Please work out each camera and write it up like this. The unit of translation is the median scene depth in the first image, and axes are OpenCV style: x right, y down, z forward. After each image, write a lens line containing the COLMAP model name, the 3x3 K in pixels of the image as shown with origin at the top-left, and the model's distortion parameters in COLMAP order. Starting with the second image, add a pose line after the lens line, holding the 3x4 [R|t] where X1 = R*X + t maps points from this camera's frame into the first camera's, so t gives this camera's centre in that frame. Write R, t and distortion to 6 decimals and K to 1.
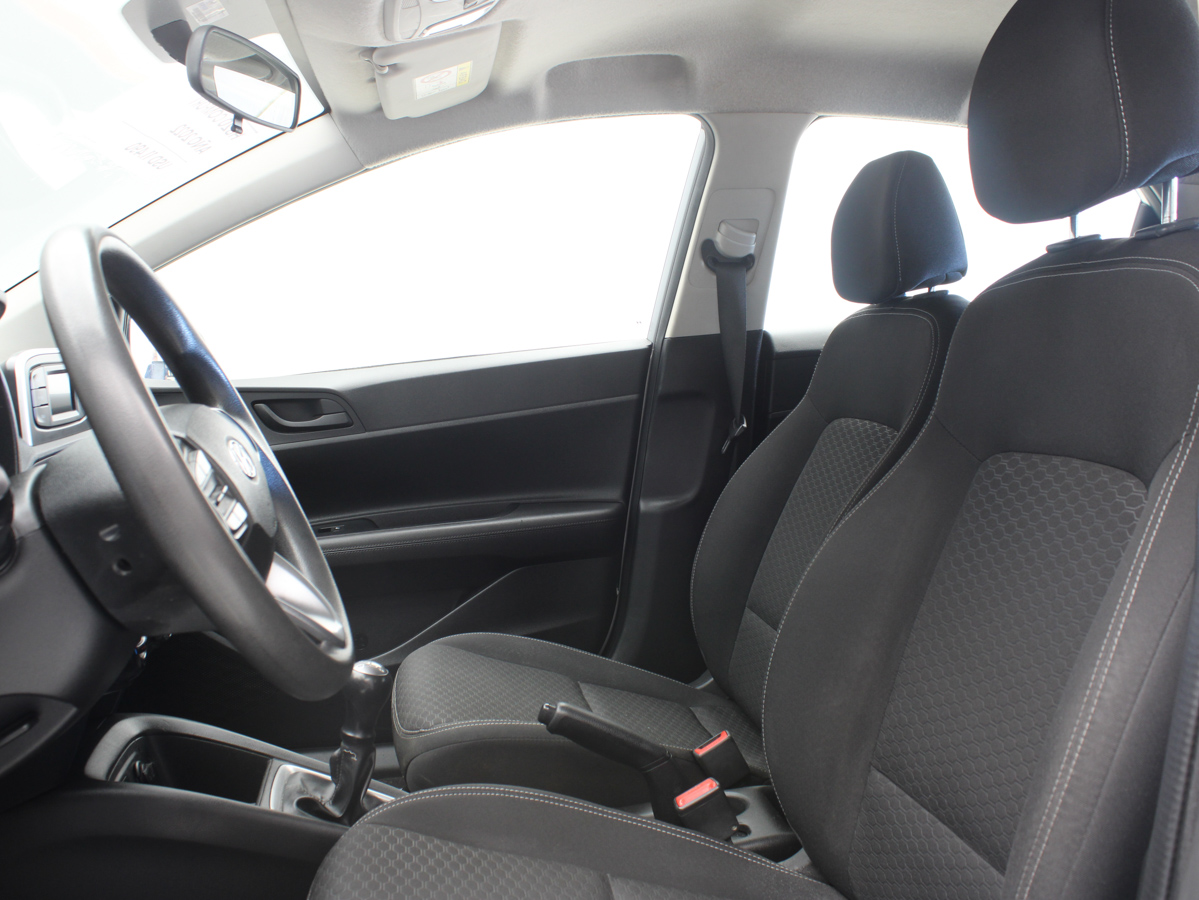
lens RADIAL K [[1210.1, 0, 600.4], [0, 1210.1, 450.2], [0, 0, 1]] dist [-0.131237, 0.000000]
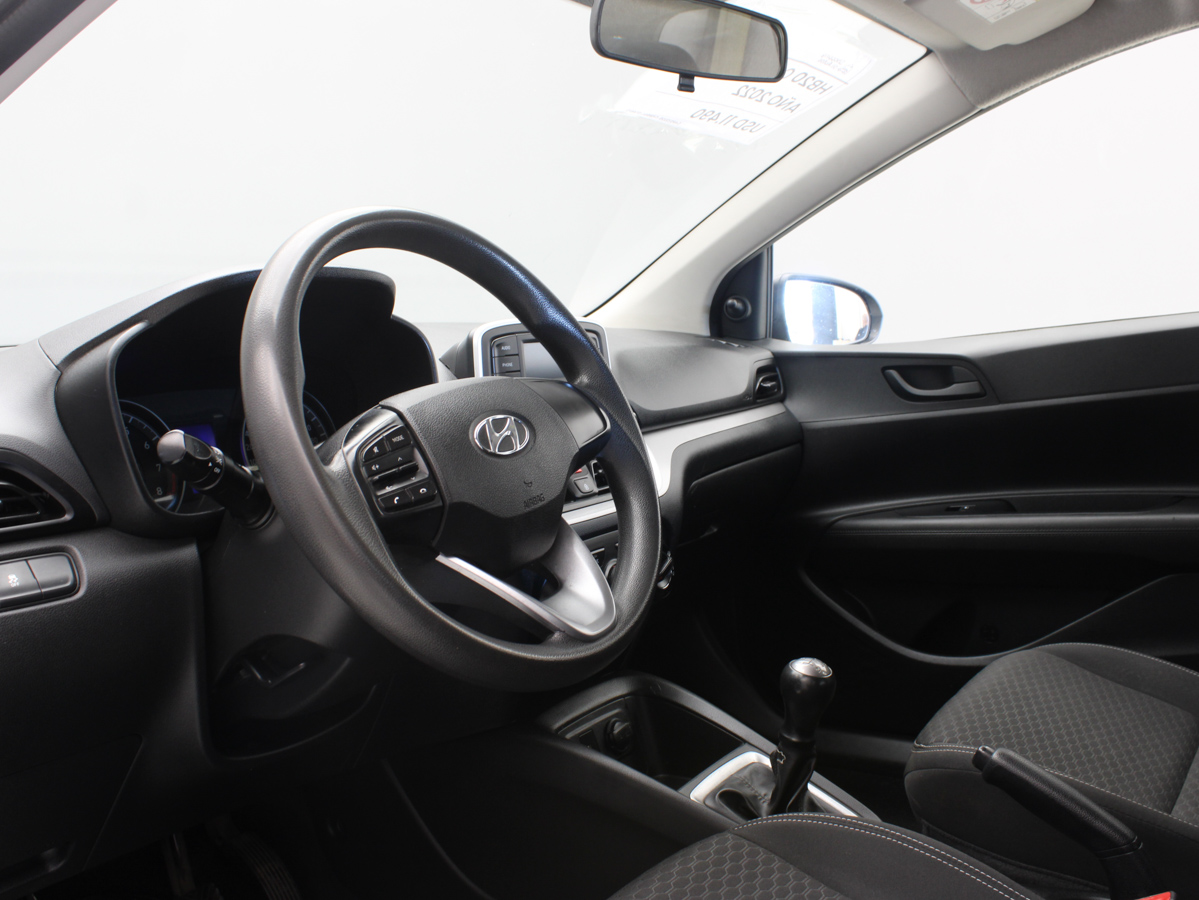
lens RADIAL K [[1210.1, 0, 600.2], [0, 1210.1, 443.7], [0, 0, 1]] dist [-0.131237, 0.000000]
pose [[0.728227, 0.053999, -0.683205, 0.217245], [-0.033971, 0.998510, 0.042710, -0.014784], [0.684493, -0.007893, 0.728976, 0.165201]]
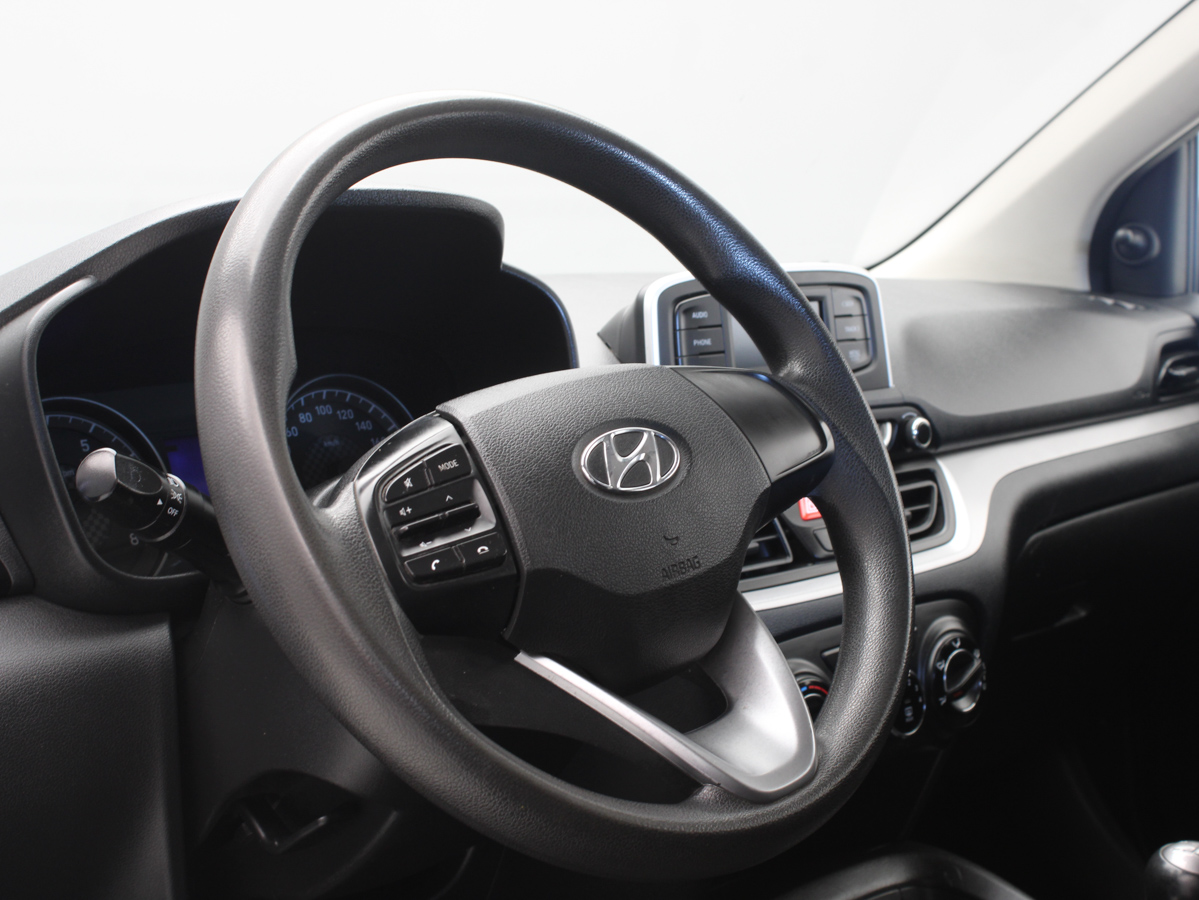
lens RADIAL K [[1902.2, 0, 599.3], [0, 1902.2, 452.5], [0, 0, 1]] dist [-0.055301, 0.000000]
pose [[0.568805, 0.058691, -0.820376, 0.238184], [-0.034531, 0.998275, 0.047476, -0.020251], [0.821747, 0.001324, 0.569851, 0.219396]]
